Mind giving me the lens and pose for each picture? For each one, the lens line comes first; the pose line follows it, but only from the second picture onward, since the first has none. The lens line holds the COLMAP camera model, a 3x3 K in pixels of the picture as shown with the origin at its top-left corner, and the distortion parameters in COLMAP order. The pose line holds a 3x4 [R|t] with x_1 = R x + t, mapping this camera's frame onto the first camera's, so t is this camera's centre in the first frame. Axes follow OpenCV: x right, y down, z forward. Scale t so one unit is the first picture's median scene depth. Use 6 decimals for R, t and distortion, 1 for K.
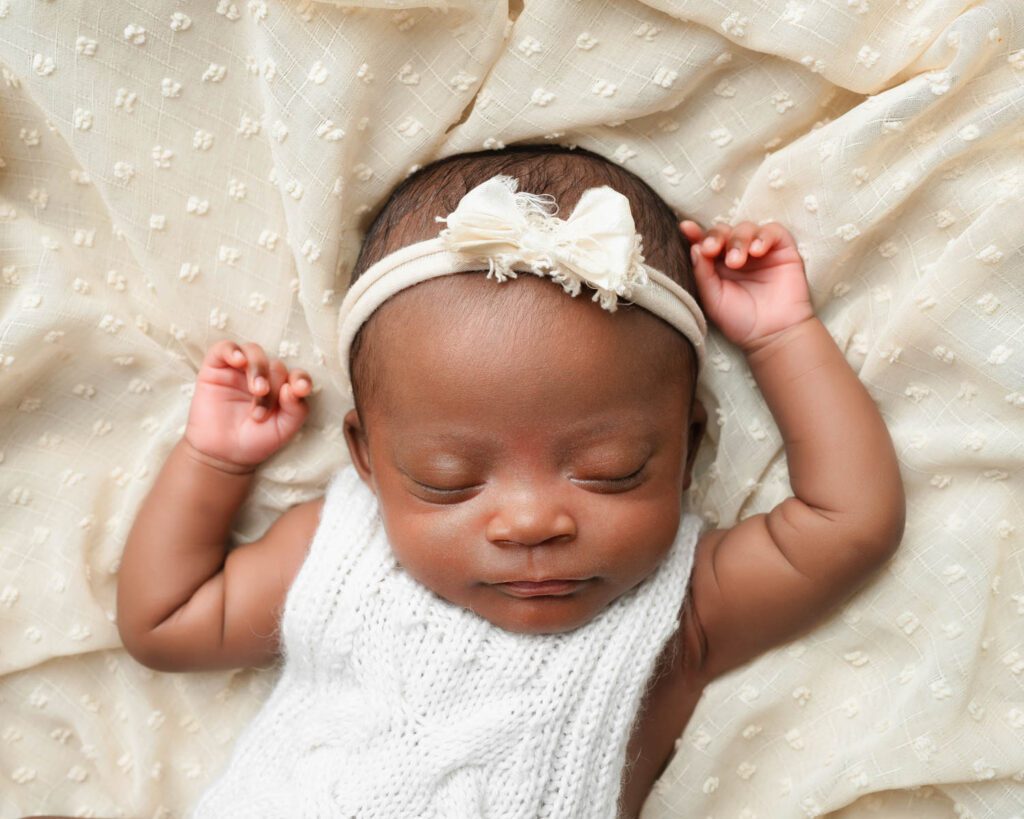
lens RADIAL K [[1378.0, 0, 512.0], [0, 1378.0, 446.0], [0, 0, 1]] dist [0.034729, 0.082779]
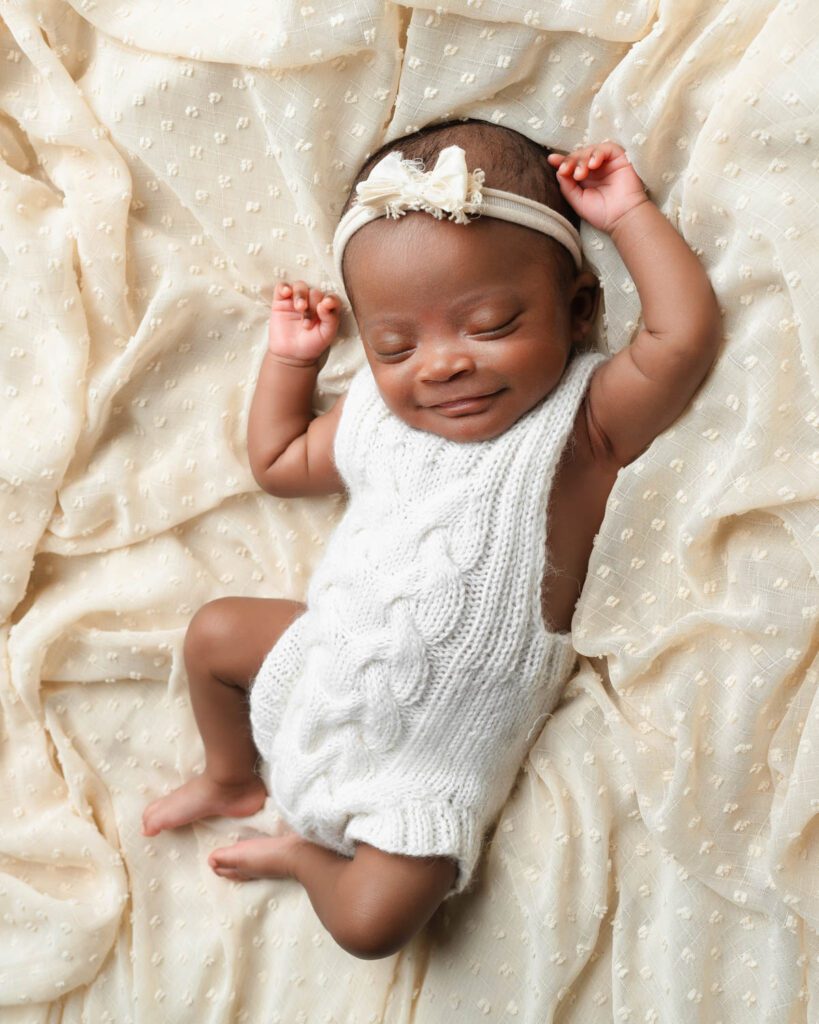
lens RADIAL K [[1362.9, 0, 409.5], [0, 1362.9, 512.0], [0, 0, 1]] dist [-0.011140, 0.069303]
pose [[0.925741, -0.113114, -0.360843, 0.490247], [0.138567, 0.989313, 0.045372, 0.134635], [0.351855, -0.092004, 0.931522, -0.454320]]
